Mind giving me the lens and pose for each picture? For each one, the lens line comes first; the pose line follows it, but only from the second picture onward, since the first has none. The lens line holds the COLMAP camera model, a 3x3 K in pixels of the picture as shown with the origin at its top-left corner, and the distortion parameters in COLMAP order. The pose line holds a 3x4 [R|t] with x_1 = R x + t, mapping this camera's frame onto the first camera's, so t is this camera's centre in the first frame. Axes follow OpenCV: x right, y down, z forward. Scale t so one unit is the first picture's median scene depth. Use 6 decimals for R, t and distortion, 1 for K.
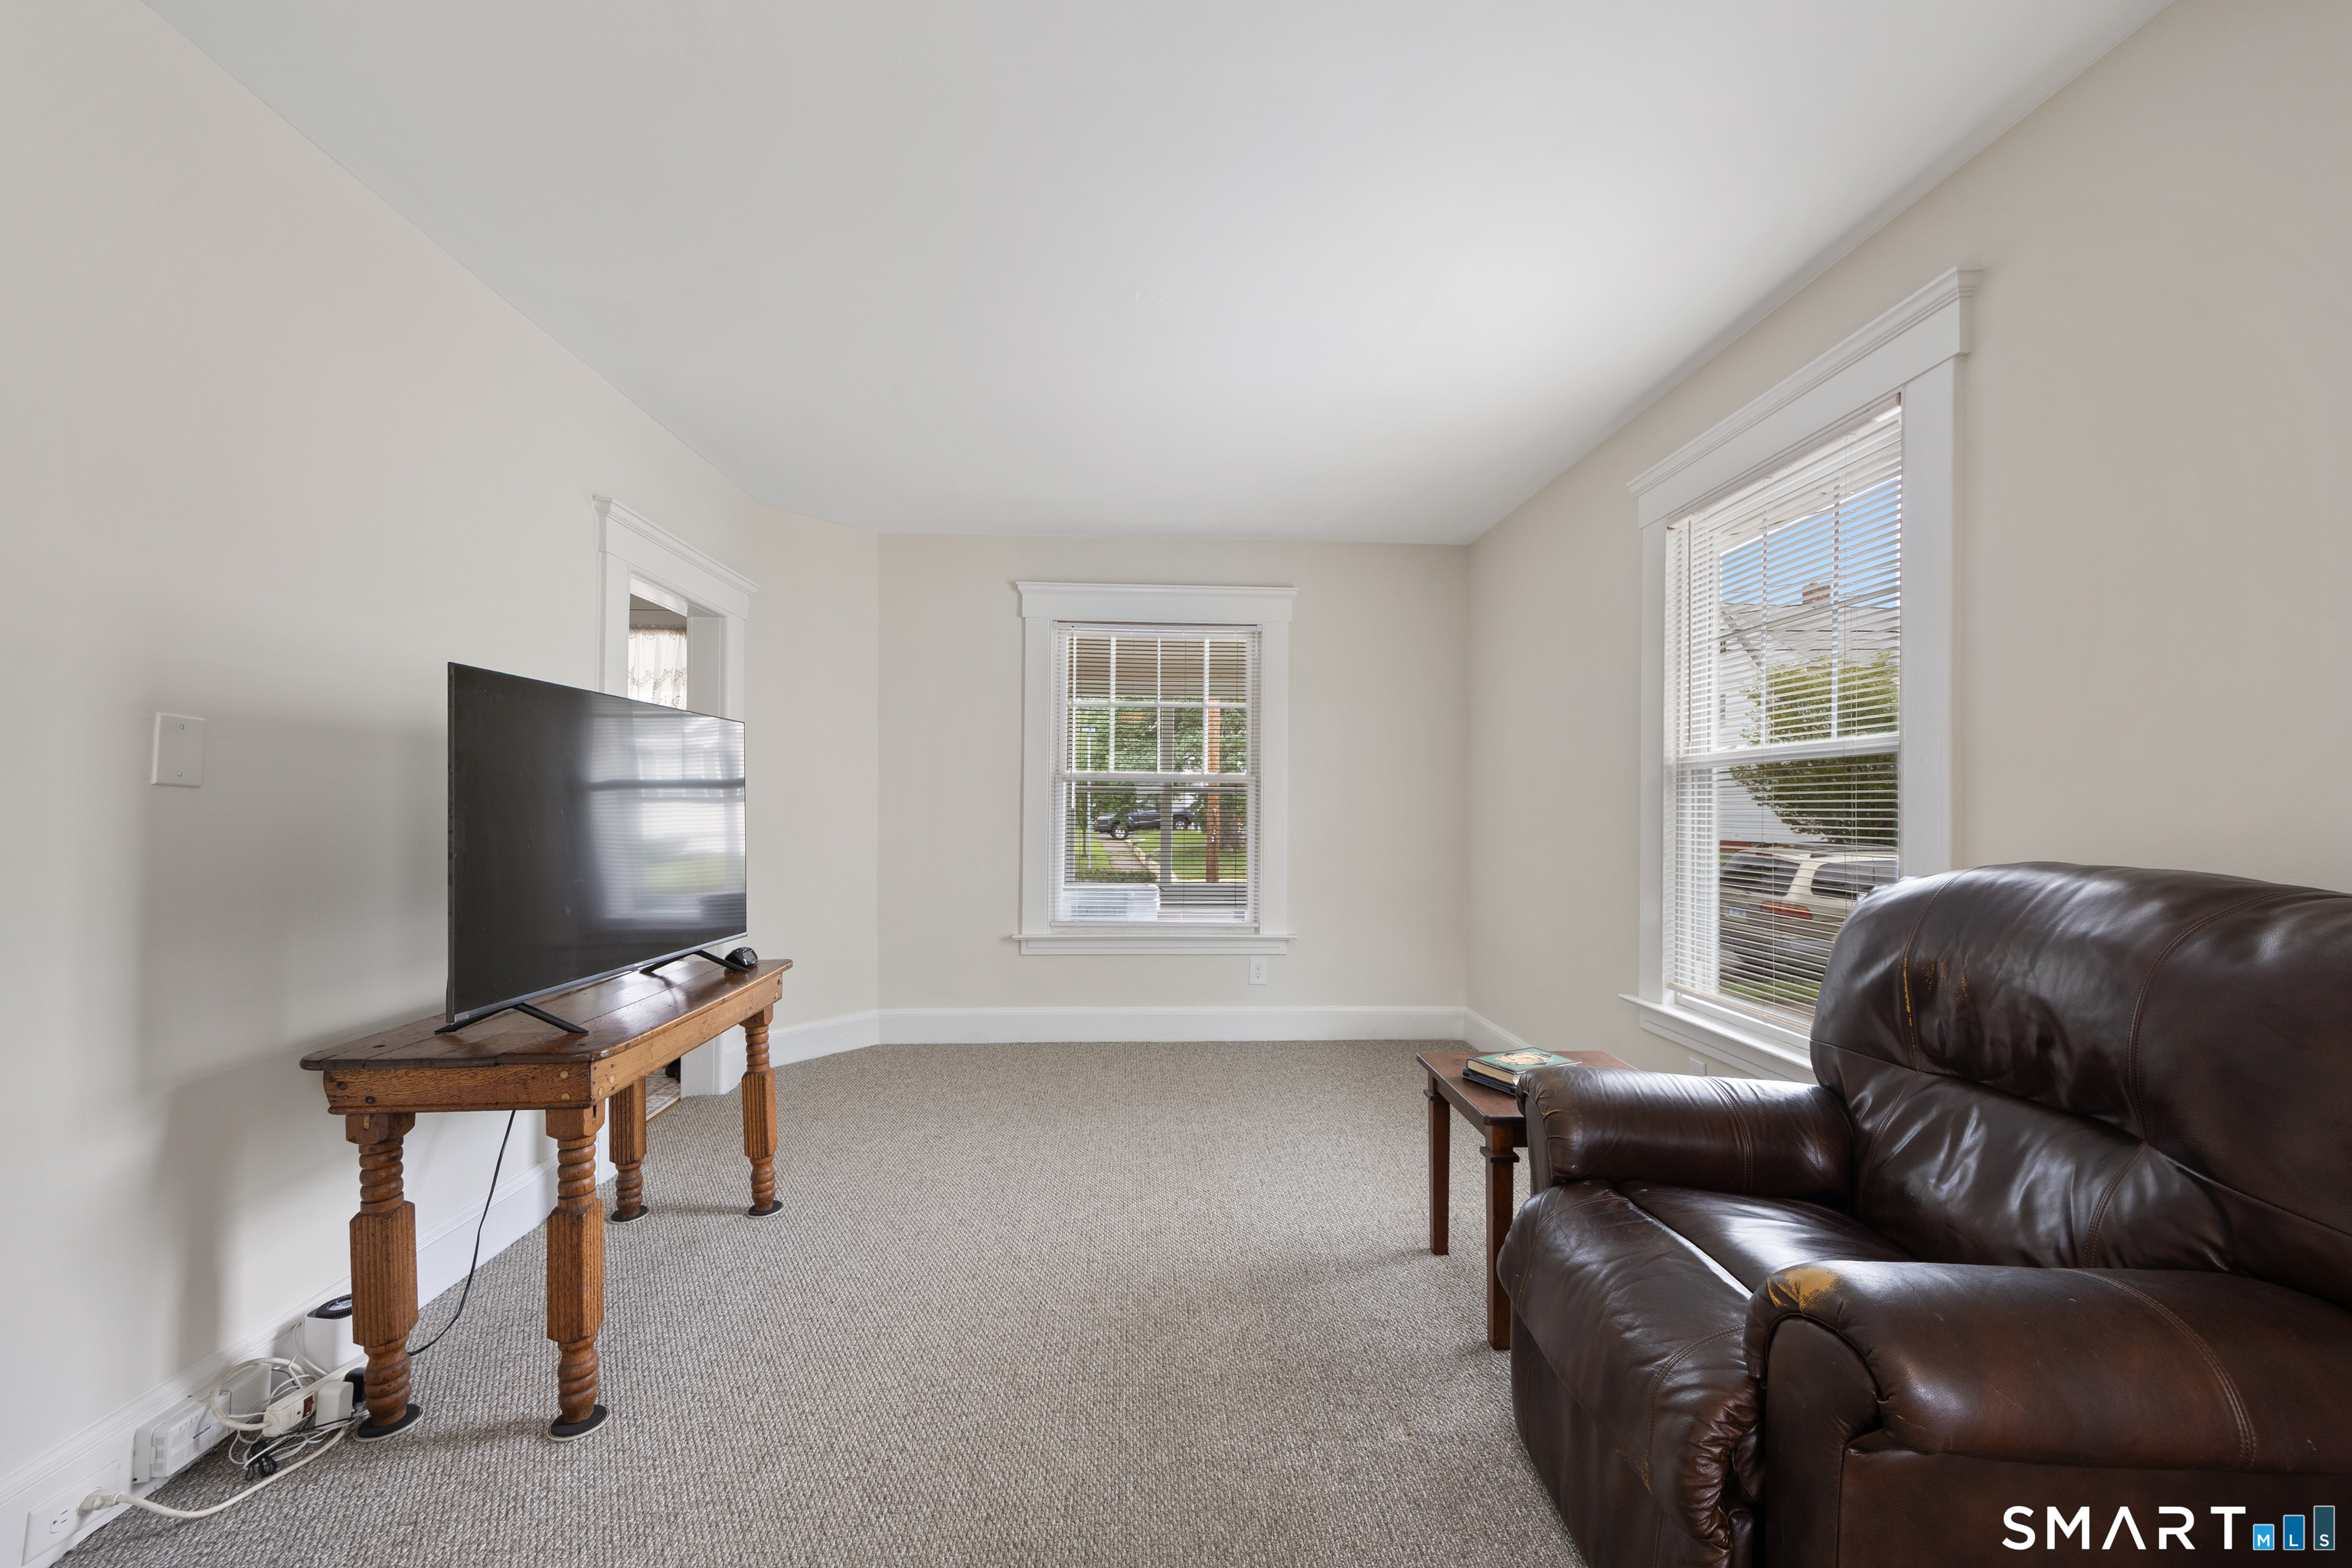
lens RADIAL K [[905.9, 0, 1194.9], [0, 905.9, 799.3], [0, 0, 1]] dist [0.001330, 0.000163]
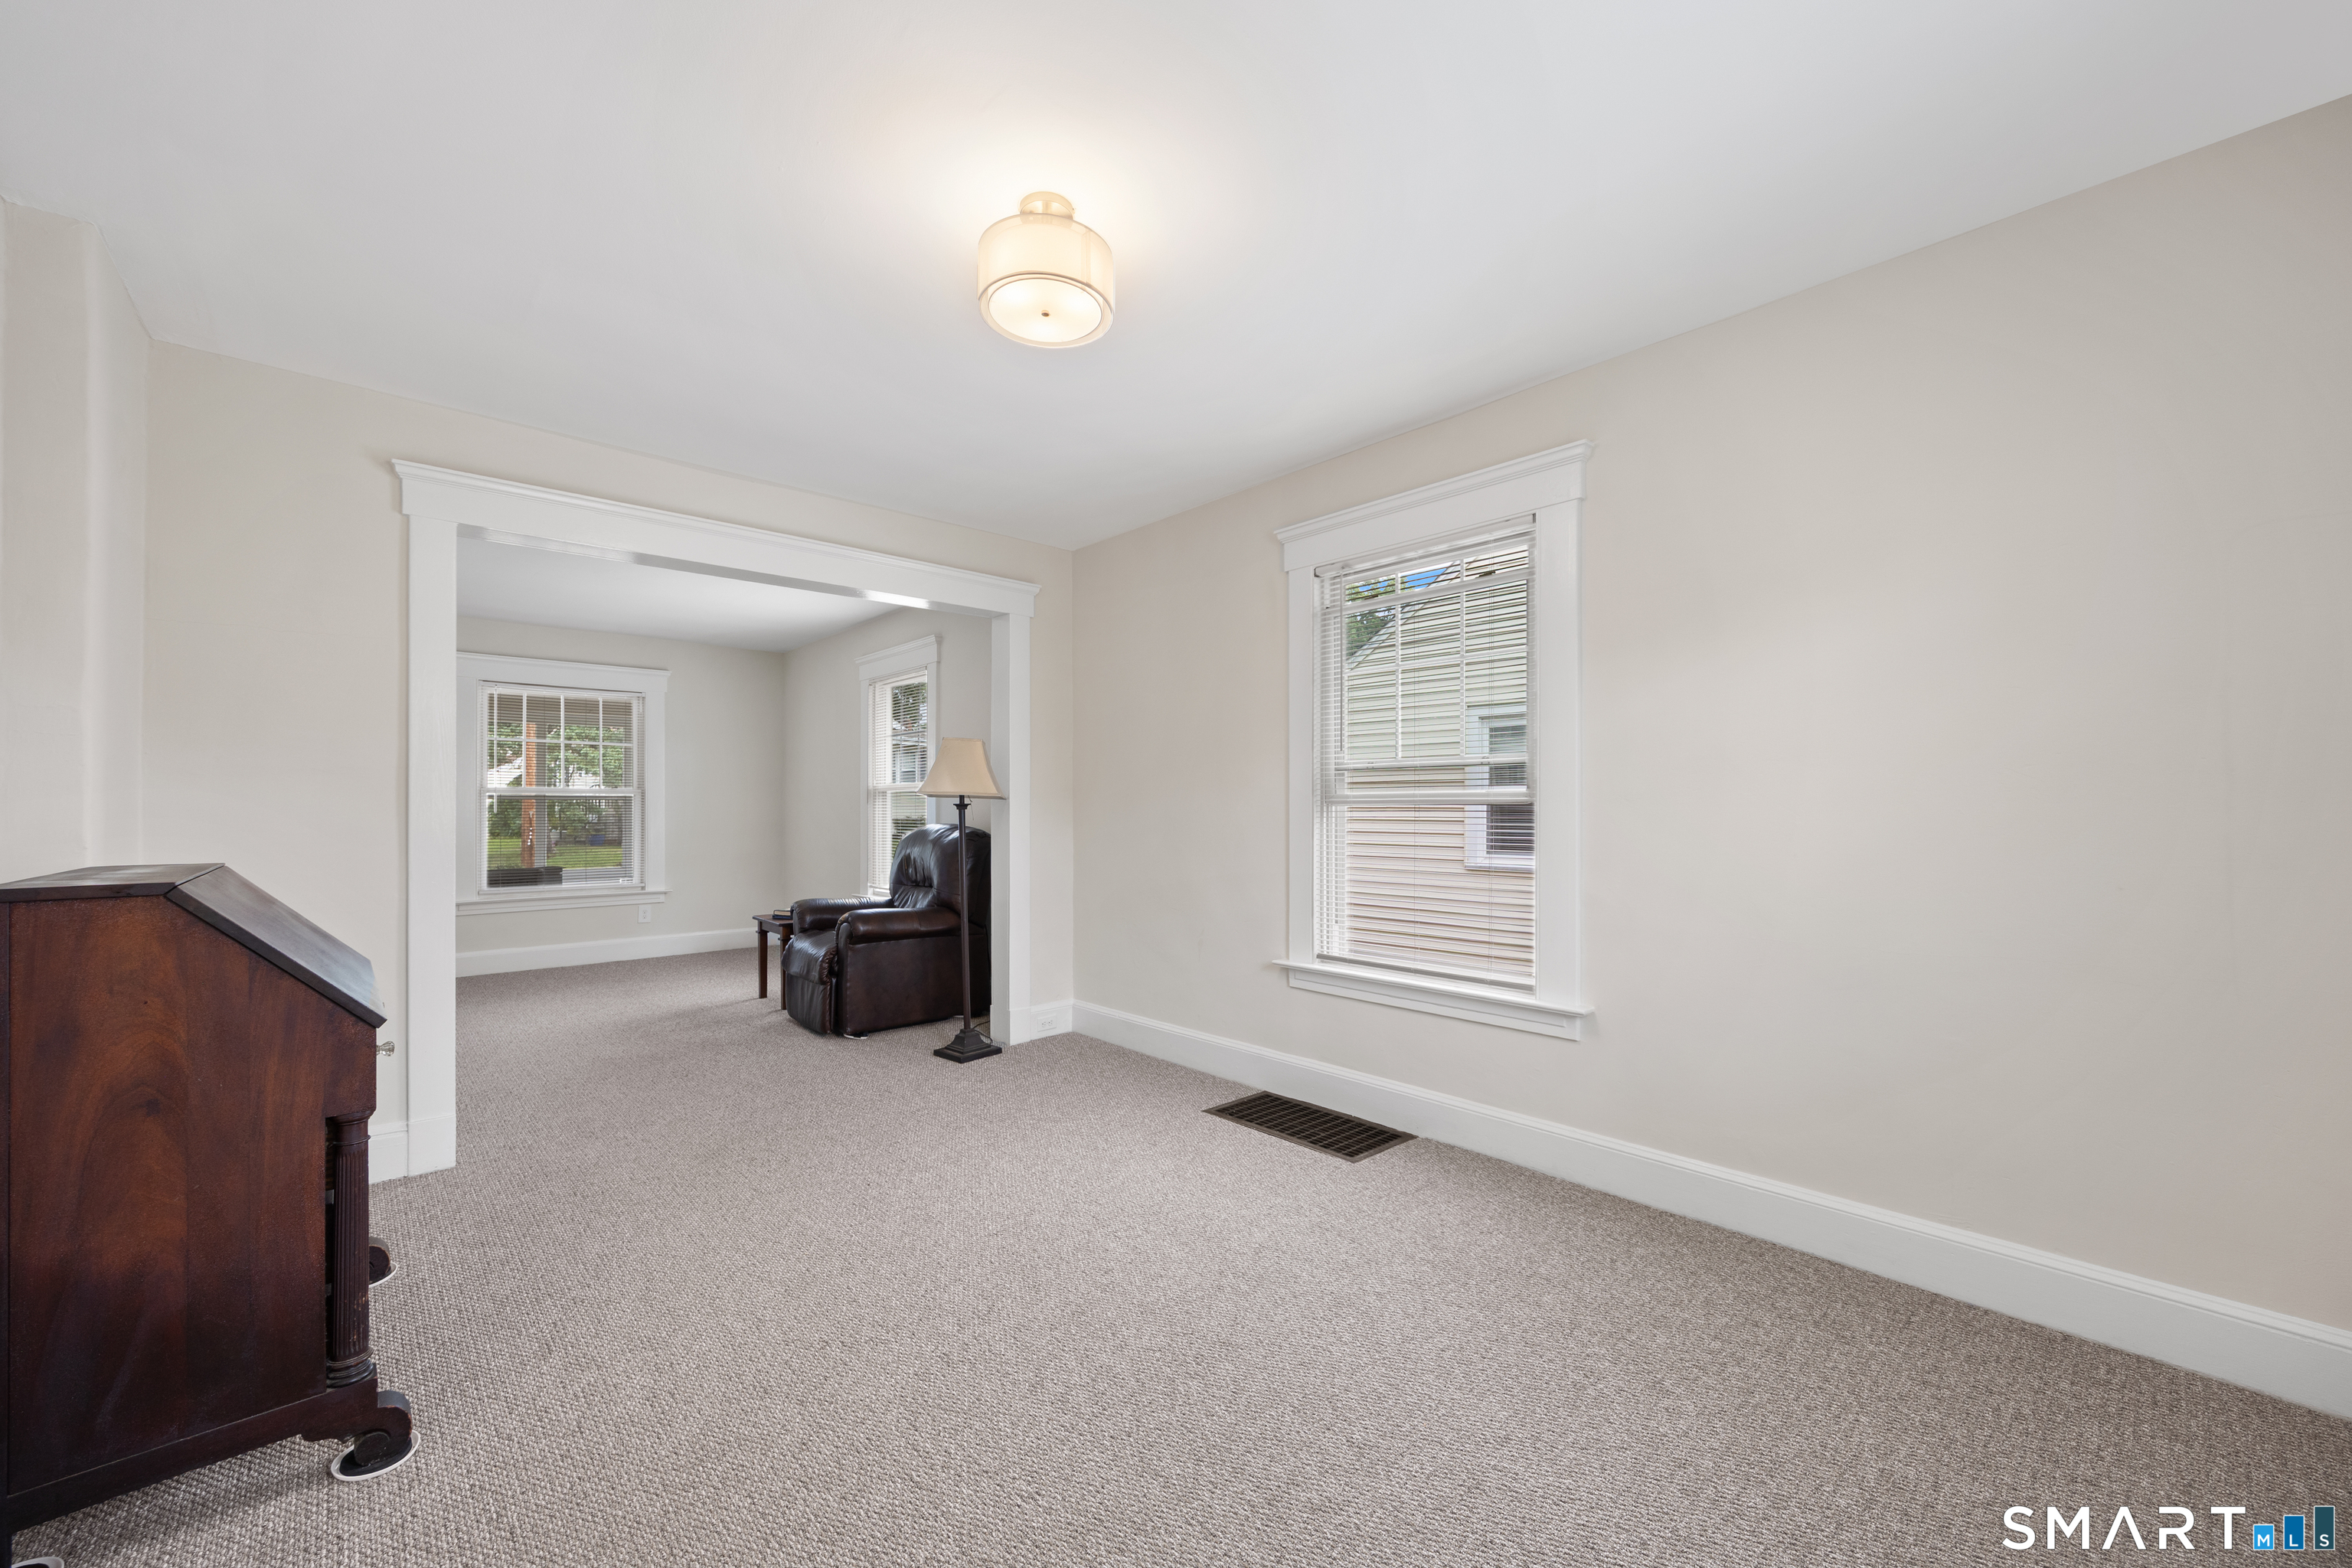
lens RADIAL K [[906.9, 0, 1174.1], [0, 906.9, 811.7], [0, 0, 1]] dist [0.000488, 0.000090]
pose [[0.783365, -0.015868, 0.621360, -0.298026], [0.003724, 0.999776, 0.020836, -0.025292], [-0.621551, -0.014008, 0.783249, -1.276018]]
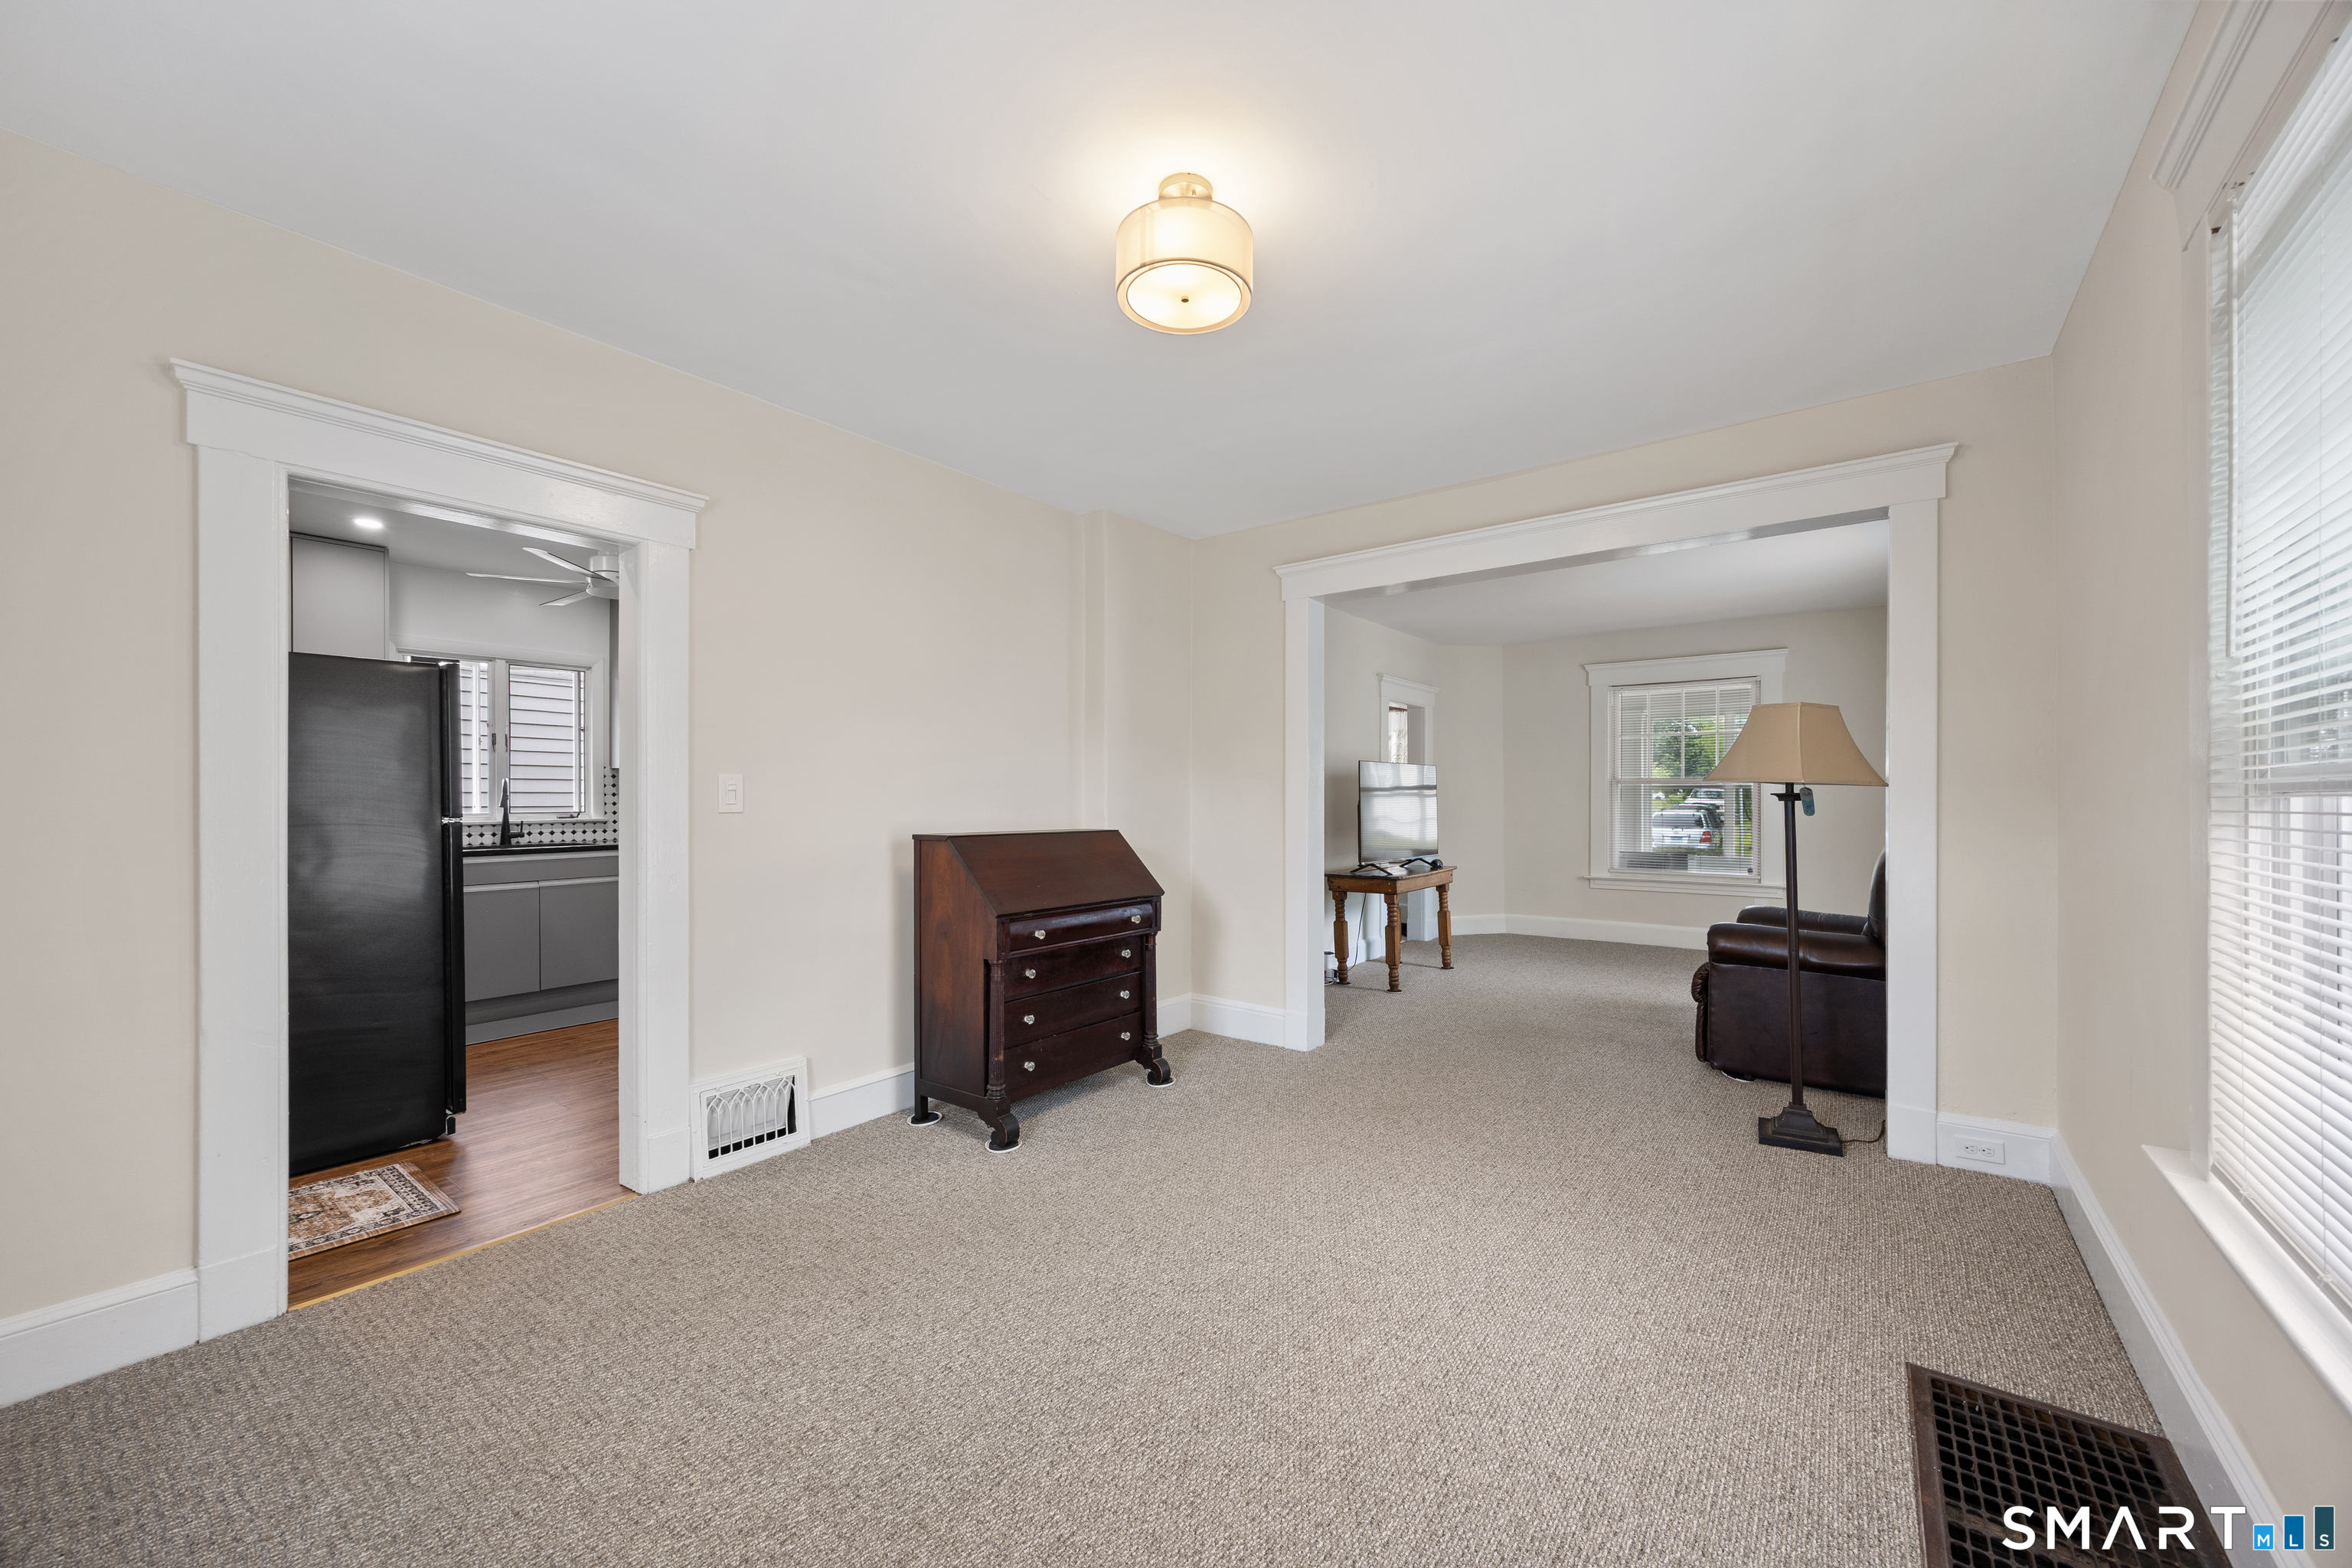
lens RADIAL K [[905.9, 0, 1194.9], [0, 905.9, 799.3], [0, 0, 1]] dist [0.001330, 0.000163]
pose [[0.757464, -0.012616, -0.652756, 0.557686], [0.019117, 0.999813, 0.002859, -0.017720], [0.652597, -0.014644, 0.757563, -1.177302]]
